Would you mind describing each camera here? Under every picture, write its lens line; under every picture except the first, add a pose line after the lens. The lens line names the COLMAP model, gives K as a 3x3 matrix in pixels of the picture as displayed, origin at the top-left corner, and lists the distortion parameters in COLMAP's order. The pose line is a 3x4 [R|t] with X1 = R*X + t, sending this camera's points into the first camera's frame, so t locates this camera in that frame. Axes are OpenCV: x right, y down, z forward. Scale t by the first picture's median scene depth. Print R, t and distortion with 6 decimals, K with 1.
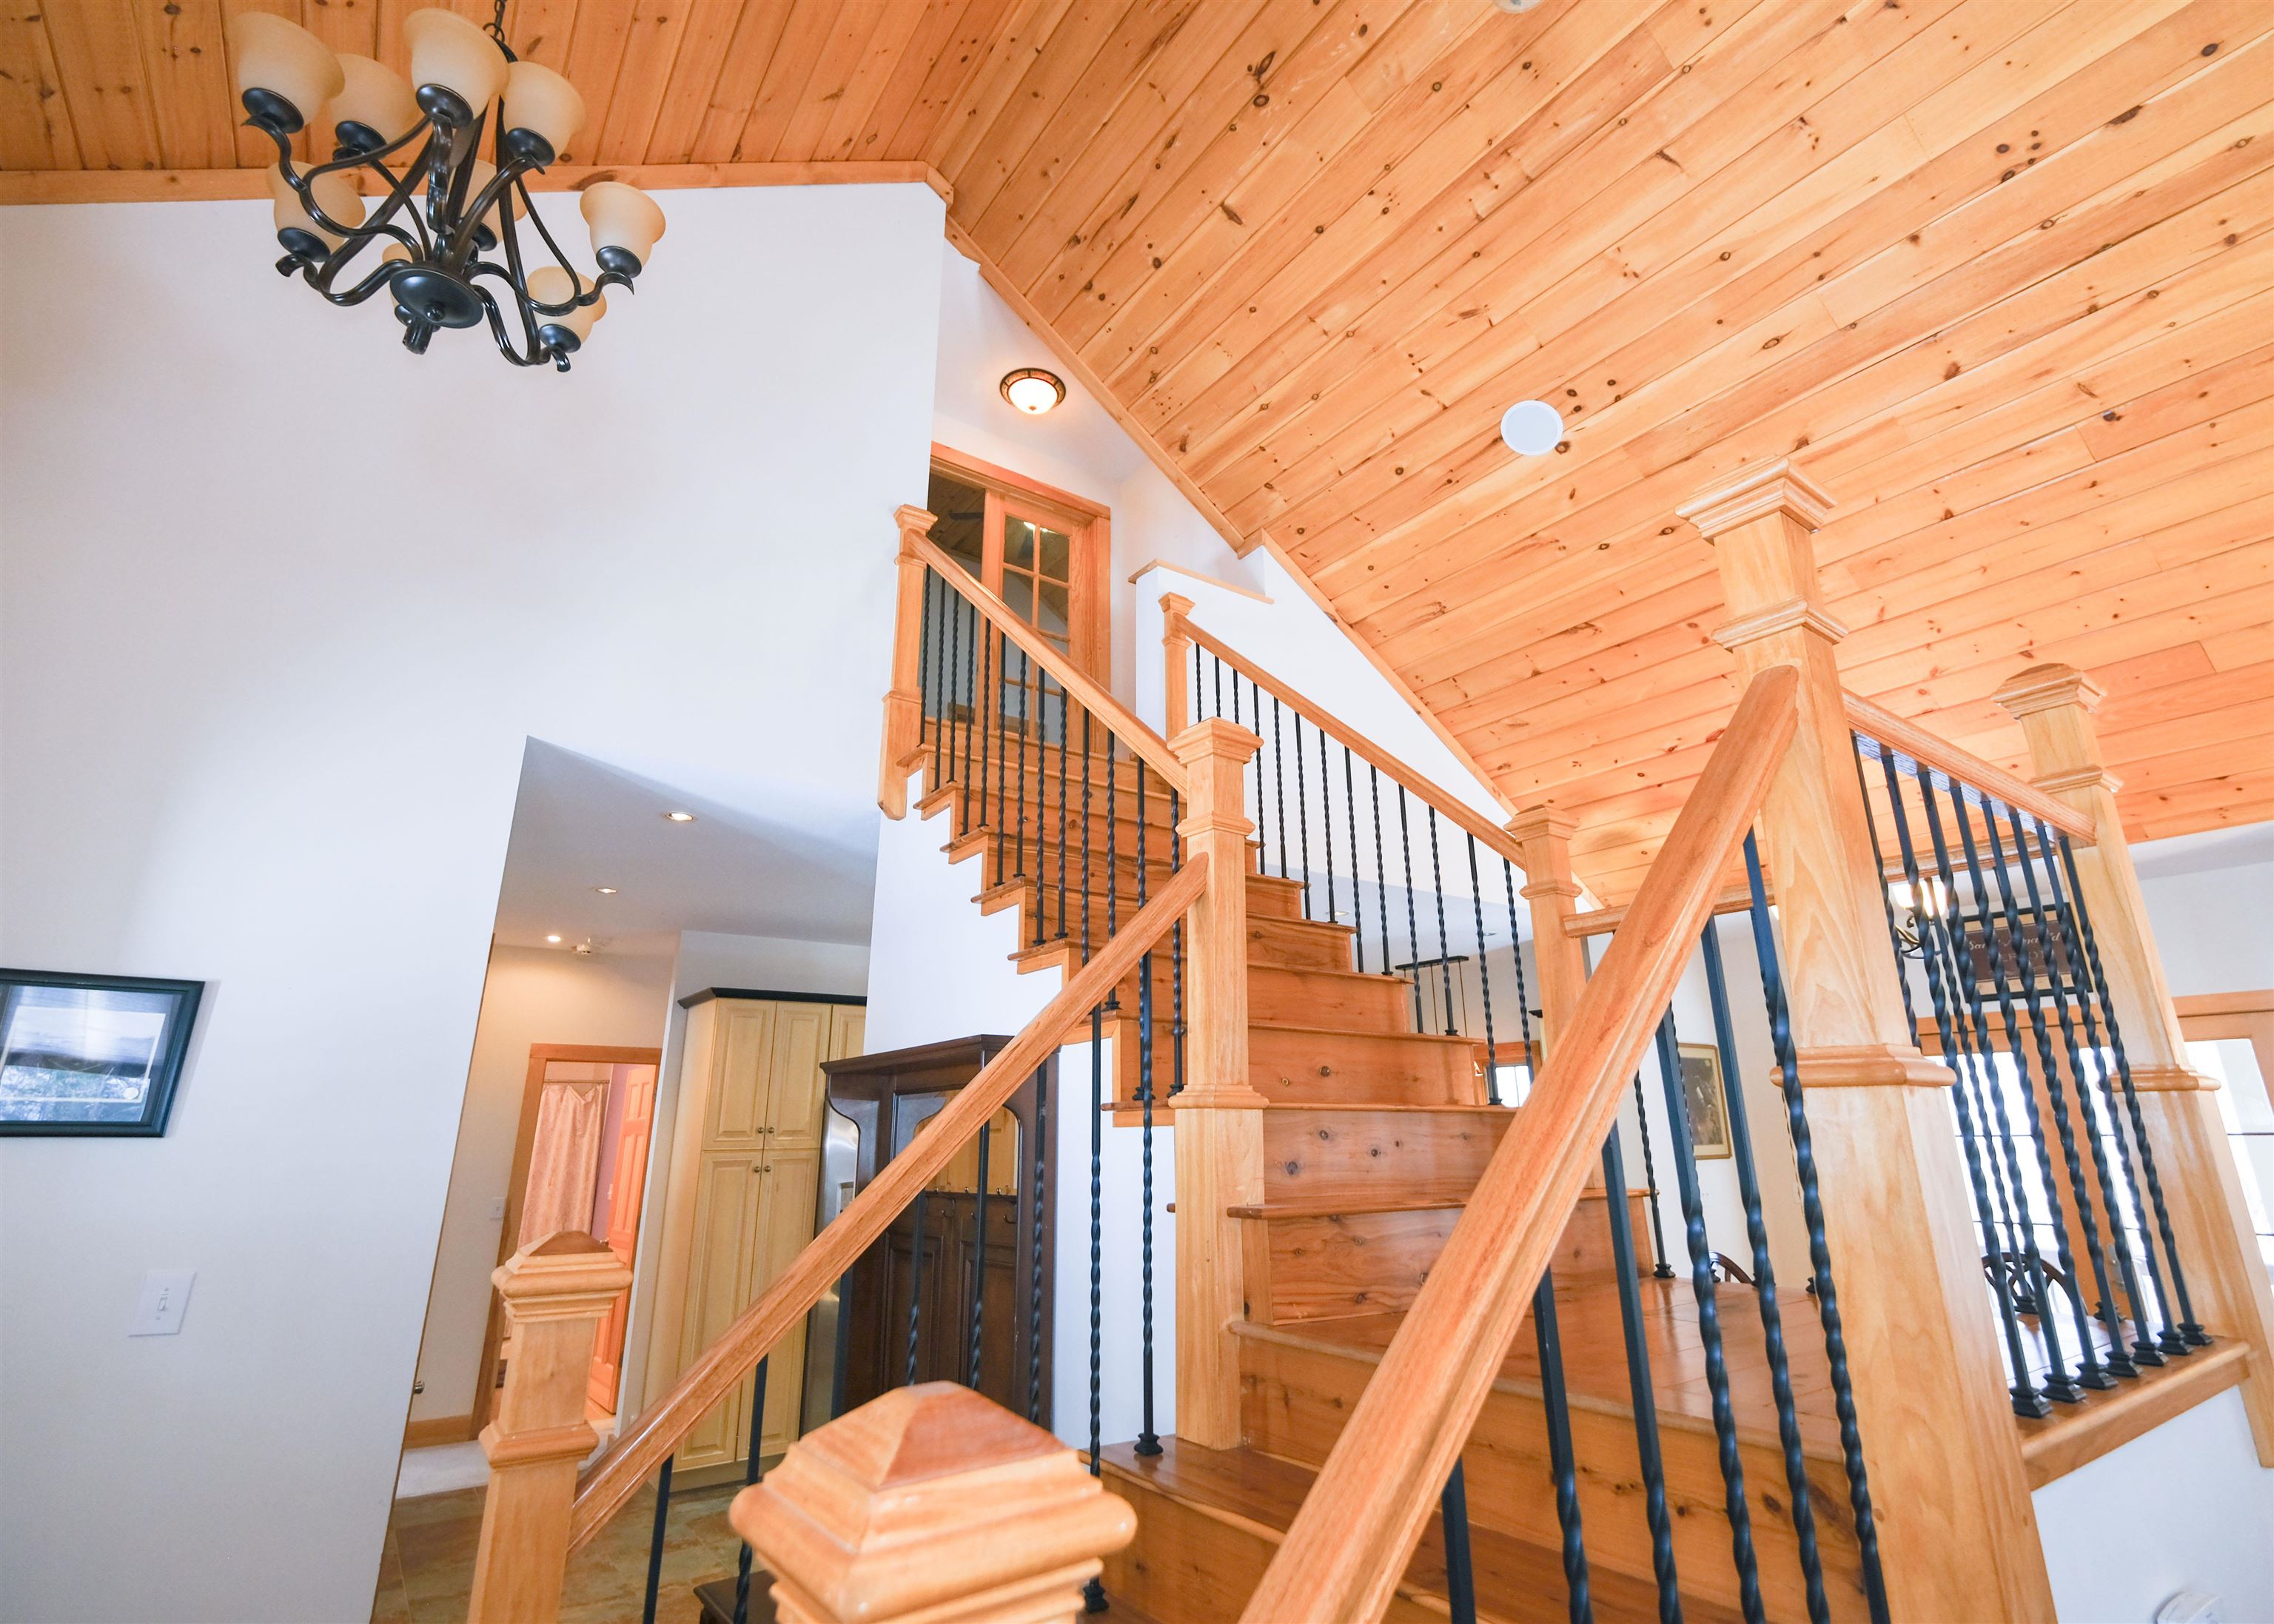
lens RADIAL K [[1066.2, 0, 1137.0], [0, 1066.2, 812.0], [0, 0, 1]] dist [0.000307, 0.000483]
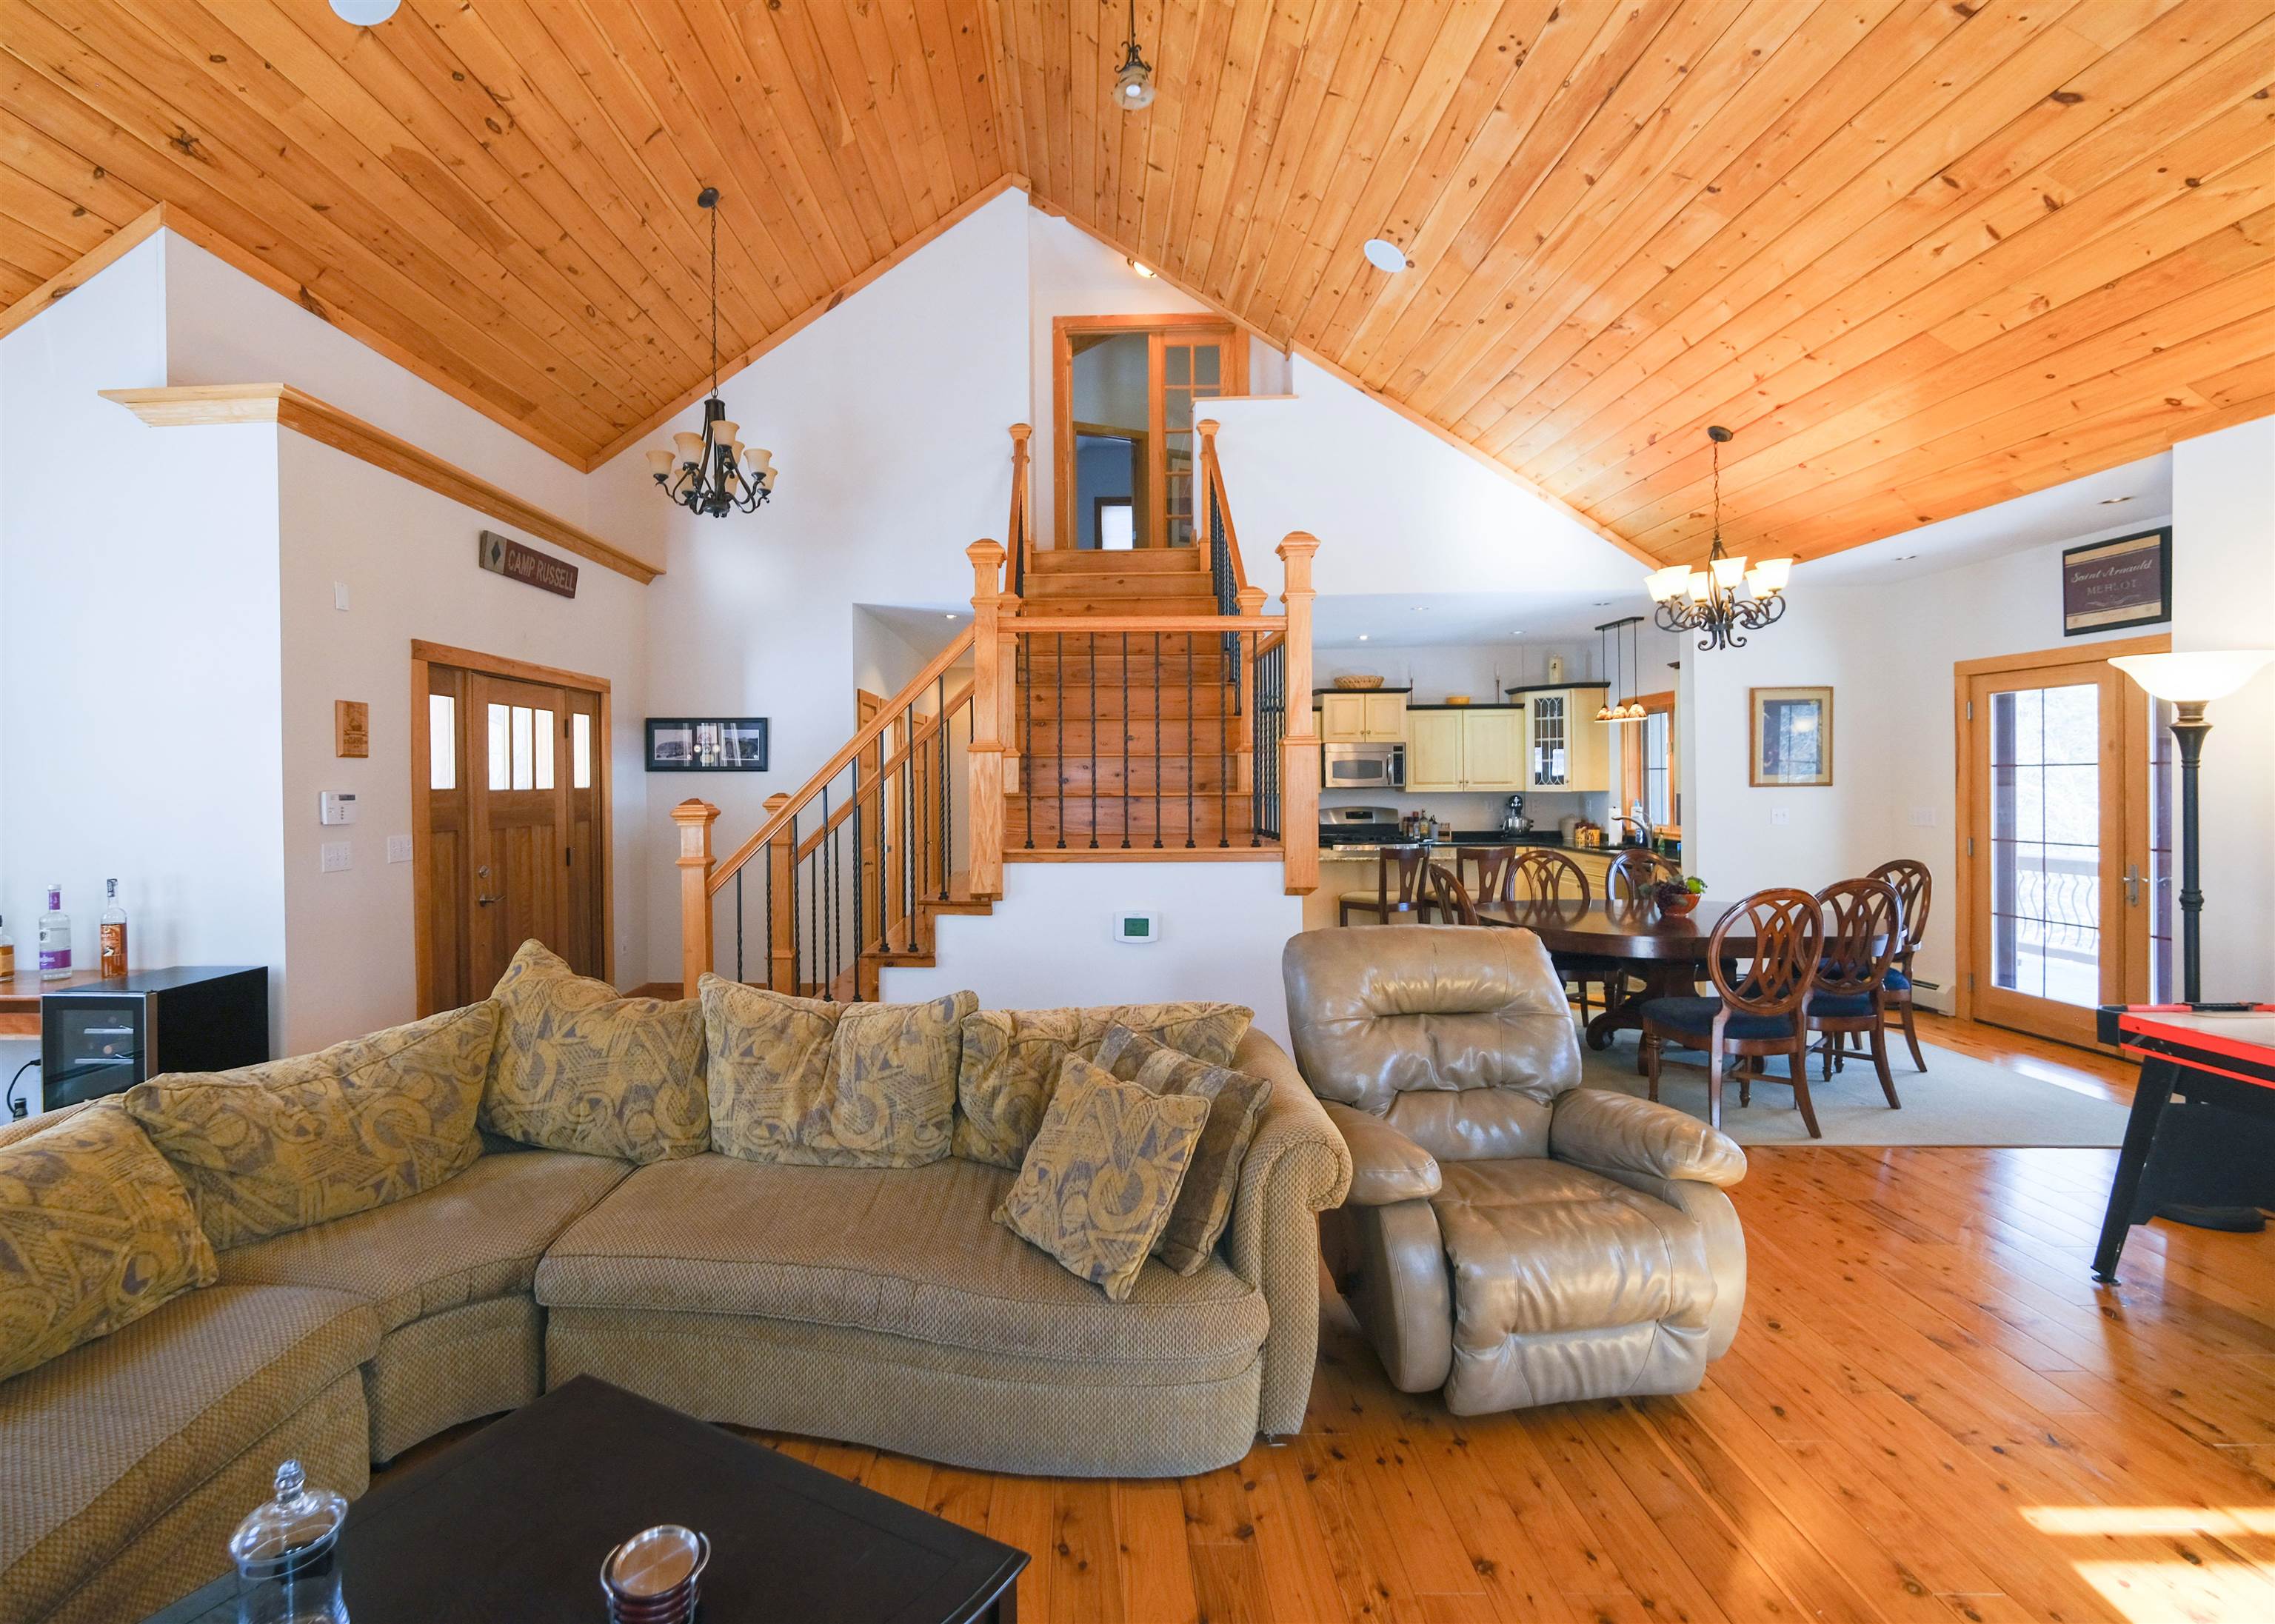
lens RADIAL K [[1080.2, 0, 1104.9], [0, 1080.2, 781.9], [0, 0, 1]] dist [-0.004222, 0.000805]
pose [[0.808262, -0.005219, -0.588800, 0.895508], [0.181209, 0.953635, 0.240297, -0.127943], [0.560247, -0.300919, 0.771733, -0.425245]]
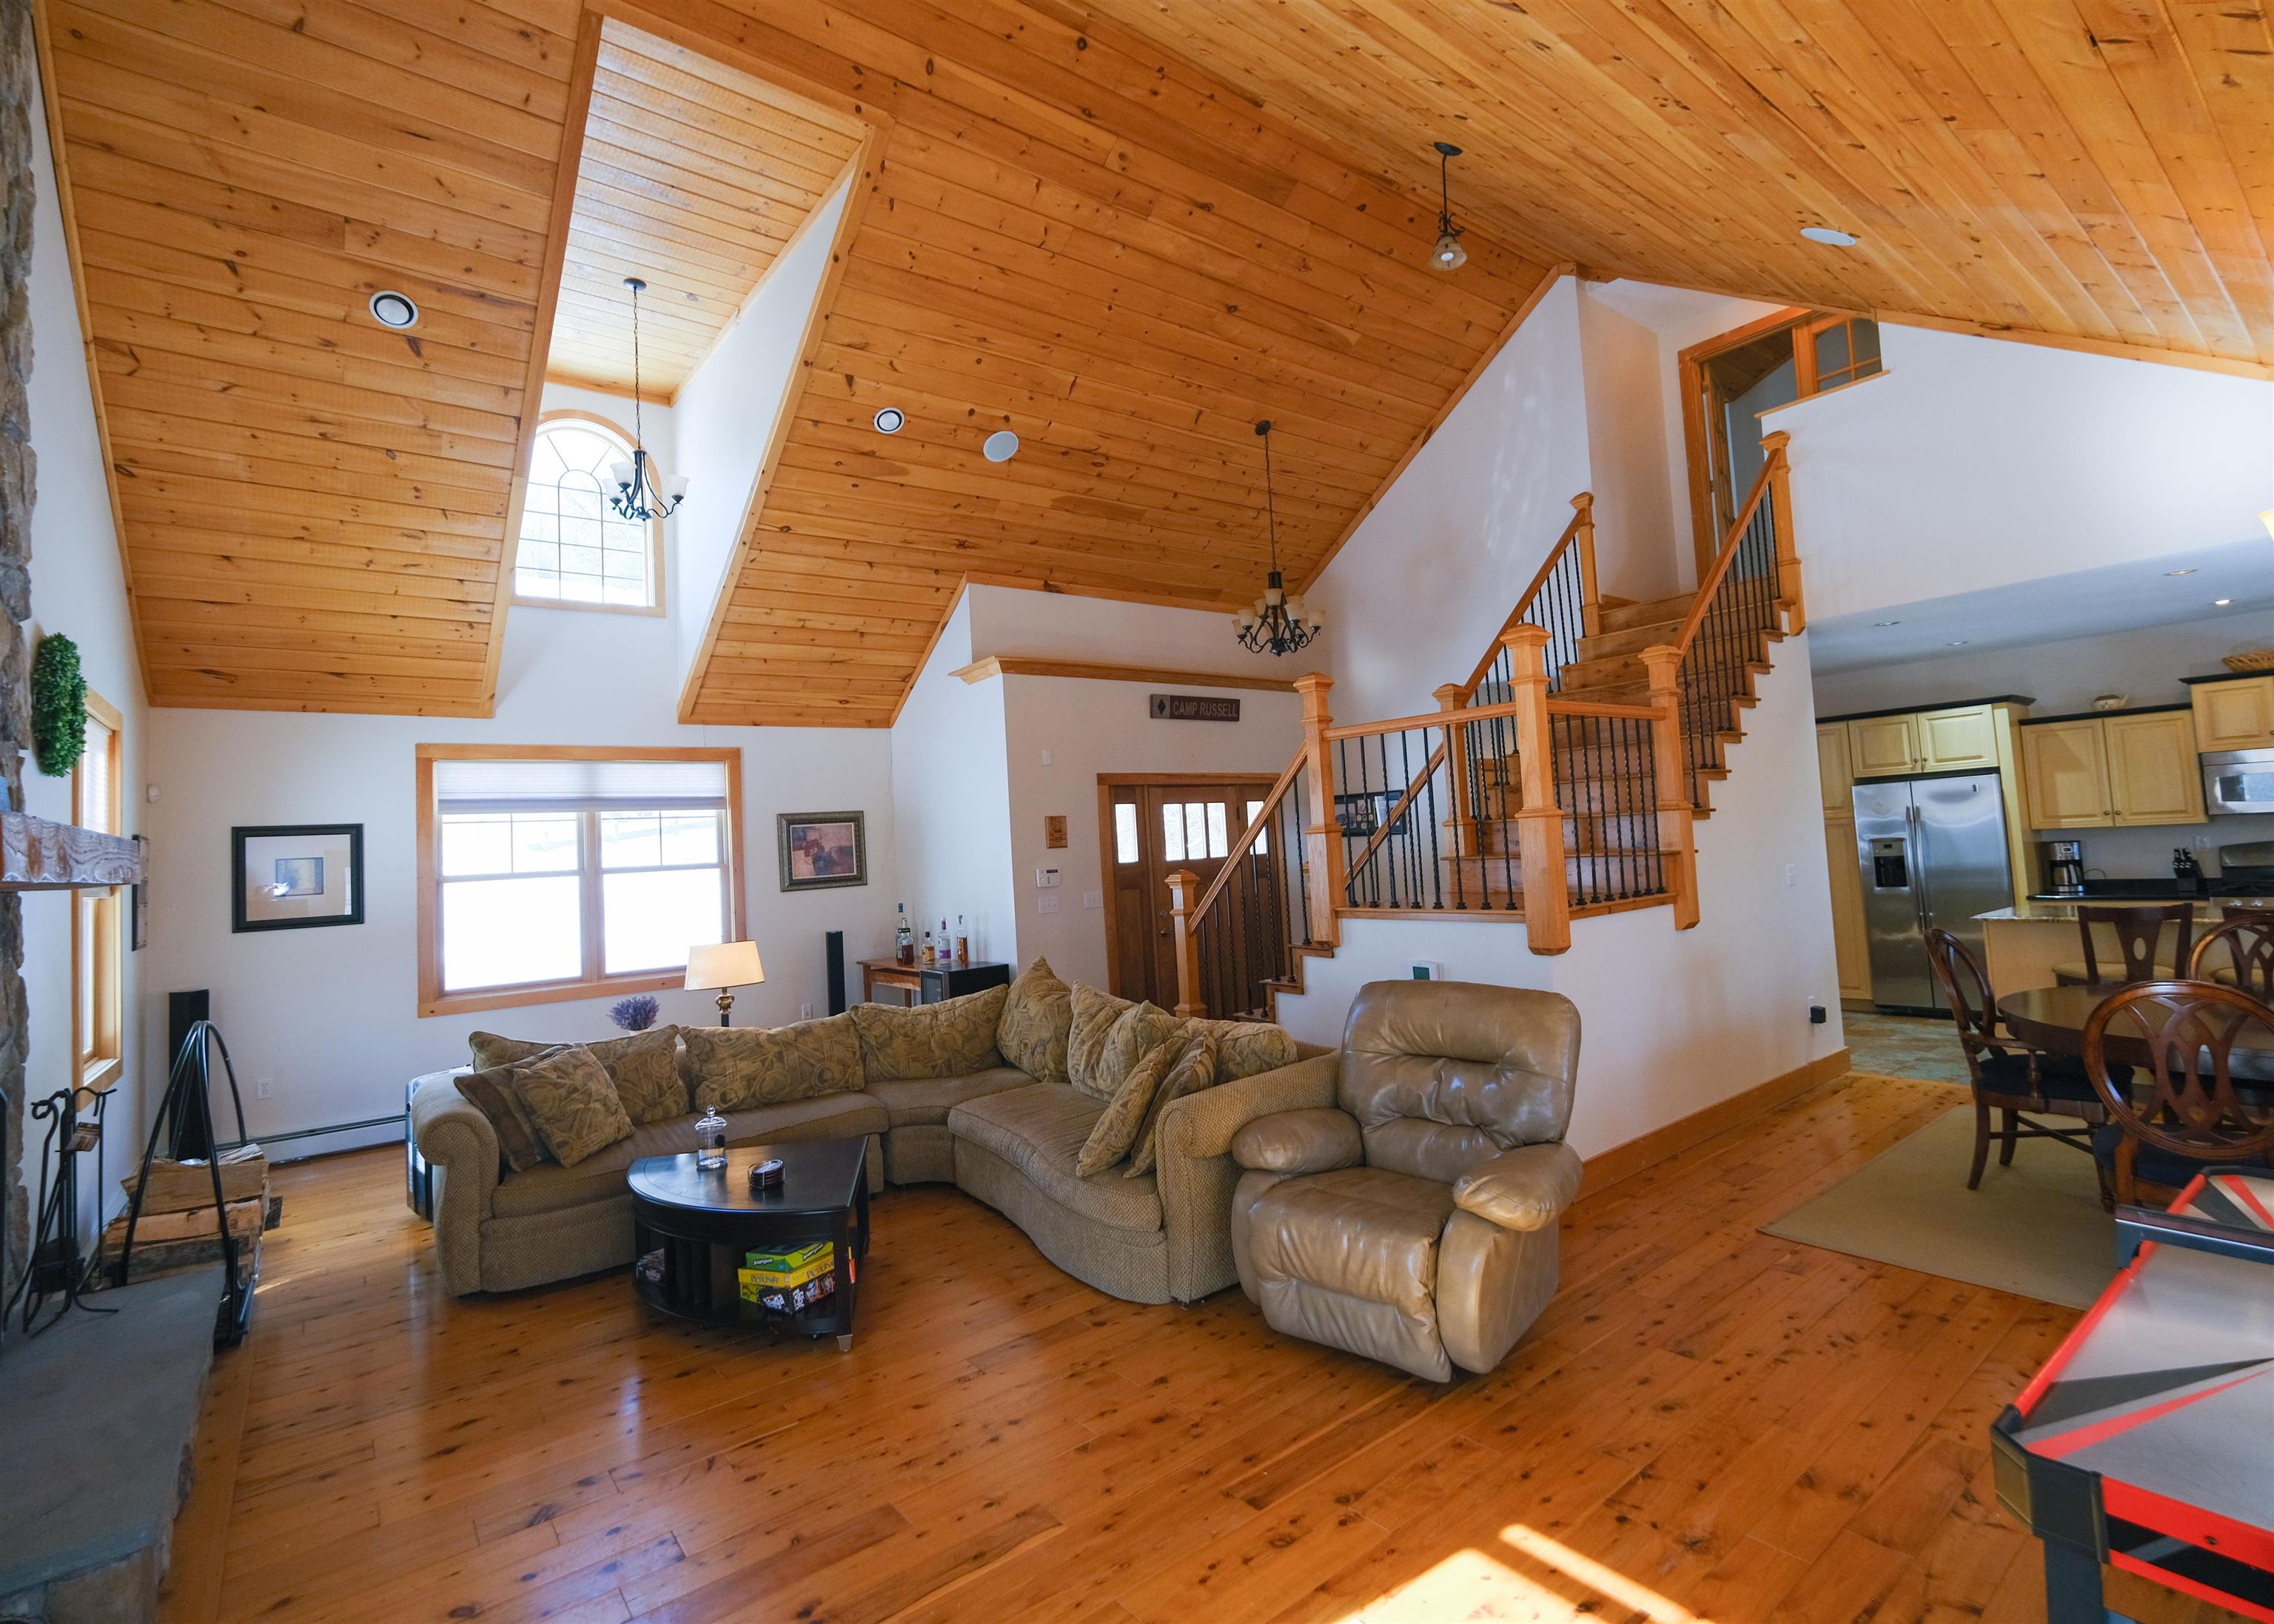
lens RADIAL K [[1079.7, 0, 1104.4], [0, 1079.7, 781.9], [0, 0, 1]] dist [-0.004222, 0.000805]
pose [[0.027141, -0.063046, -0.997642, 1.511061], [0.346429, 0.936755, -0.049773, -0.020700], [0.937684, -0.344261, 0.047265, -0.005416]]
